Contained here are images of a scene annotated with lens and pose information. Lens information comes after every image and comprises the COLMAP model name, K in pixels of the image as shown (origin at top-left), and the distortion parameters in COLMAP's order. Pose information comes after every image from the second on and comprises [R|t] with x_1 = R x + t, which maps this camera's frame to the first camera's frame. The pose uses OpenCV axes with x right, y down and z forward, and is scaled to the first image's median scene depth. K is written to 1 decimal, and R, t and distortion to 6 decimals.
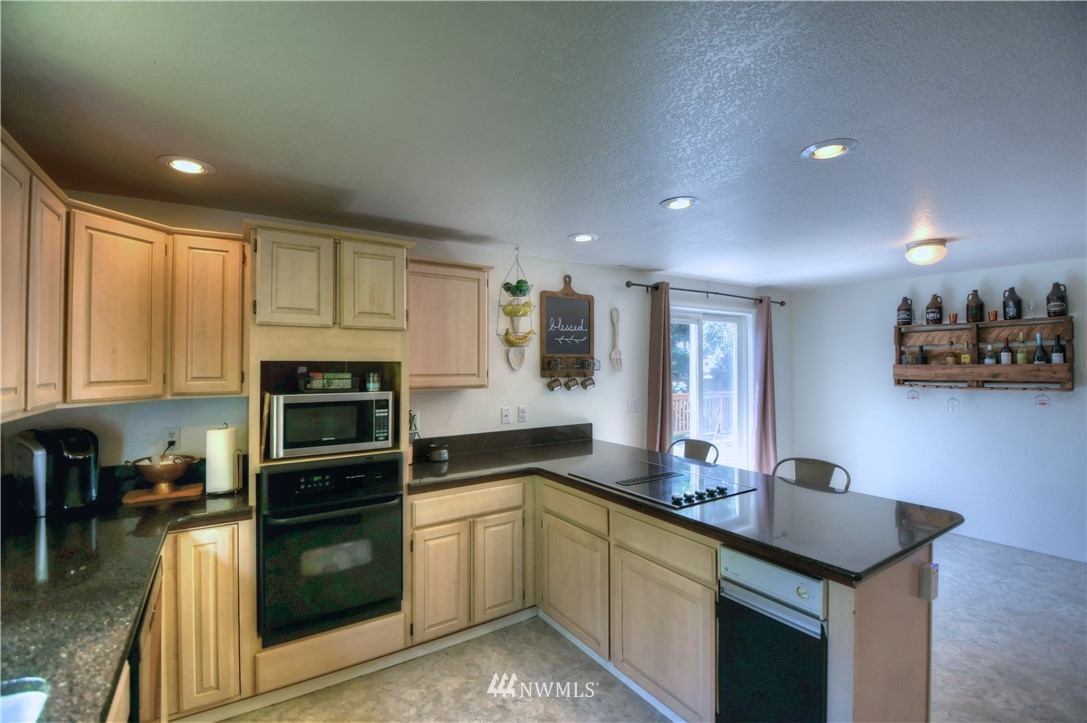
lens RADIAL K [[482.0, 0, 550.2], [0, 482.0, 358.5], [0, 0, 1]] dist [0.017326, -0.025975]
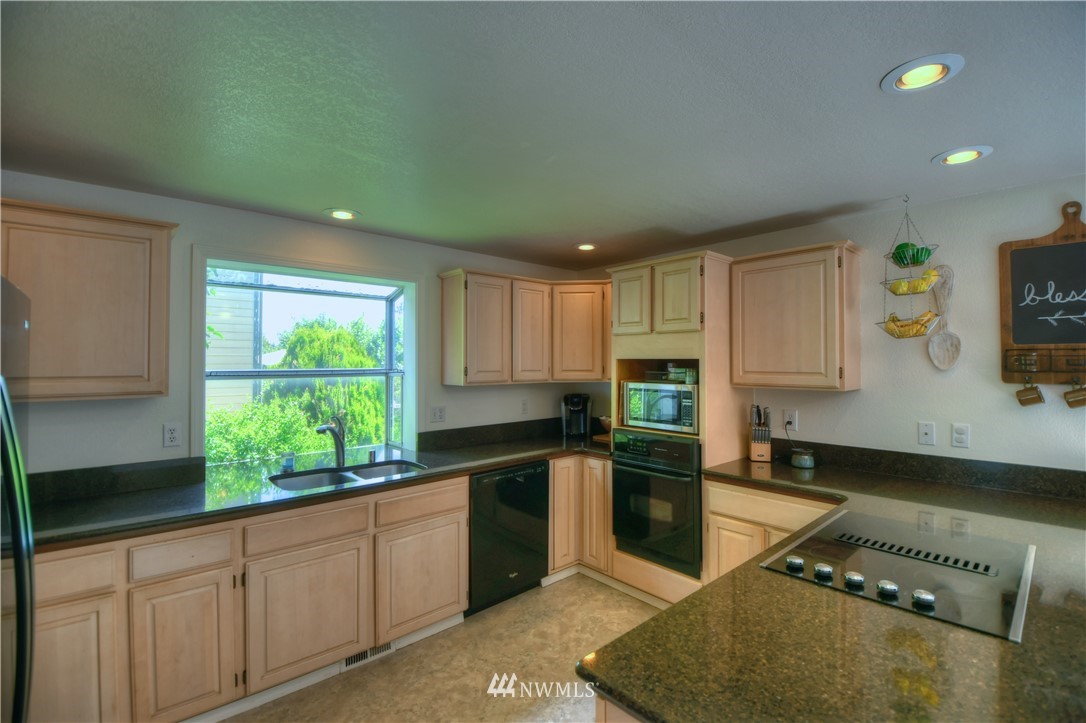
lens RADIAL K [[481.6, 0, 549.7], [0, 481.6, 358.5], [0, 0, 1]] dist [0.017326, -0.025975]
pose [[0.150820, -0.007630, -0.988532, 0.531088], [0.011164, 0.999920, -0.006015, 0.005960], [0.988498, -0.010129, 0.150893, 0.343645]]
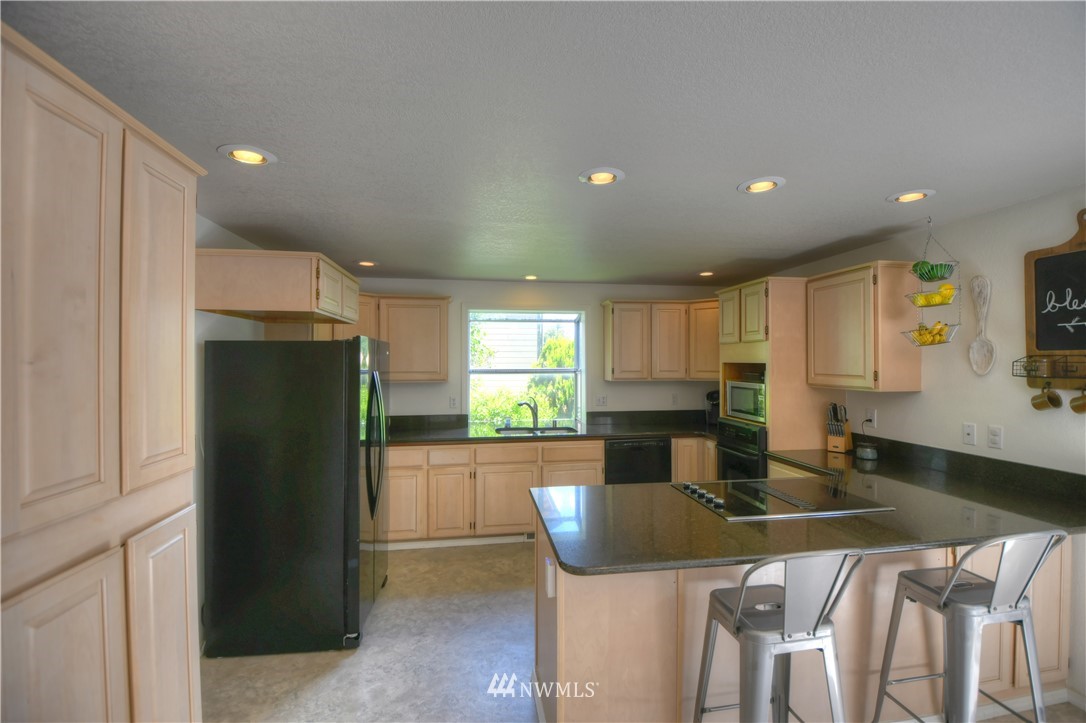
lens RADIAL K [[481.6, 0, 549.7], [0, 481.6, 358.5], [0, 0, 1]] dist [0.017326, -0.025975]
pose [[-0.421941, -0.003598, -0.906616, 0.872471], [0.011429, 0.999892, -0.009288, -0.000529], [0.906551, -0.014280, -0.421854, 0.722604]]
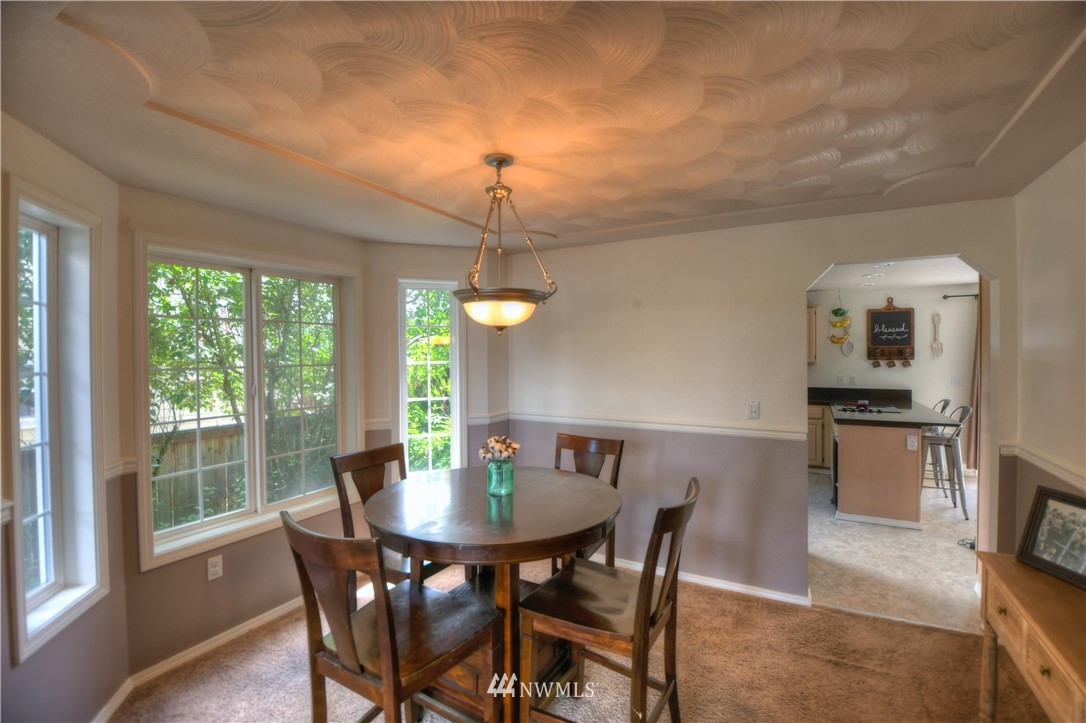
lens RADIAL K [[481.6, 0, 549.7], [0, 481.6, 358.5], [0, 0, 1]] dist [0.017326, -0.025975]
pose [[0.465045, 0.008286, -0.885248, 1.040787], [0.016135, 0.999711, 0.017833, -0.015299], [0.885140, -0.022576, 0.464777, -0.866431]]
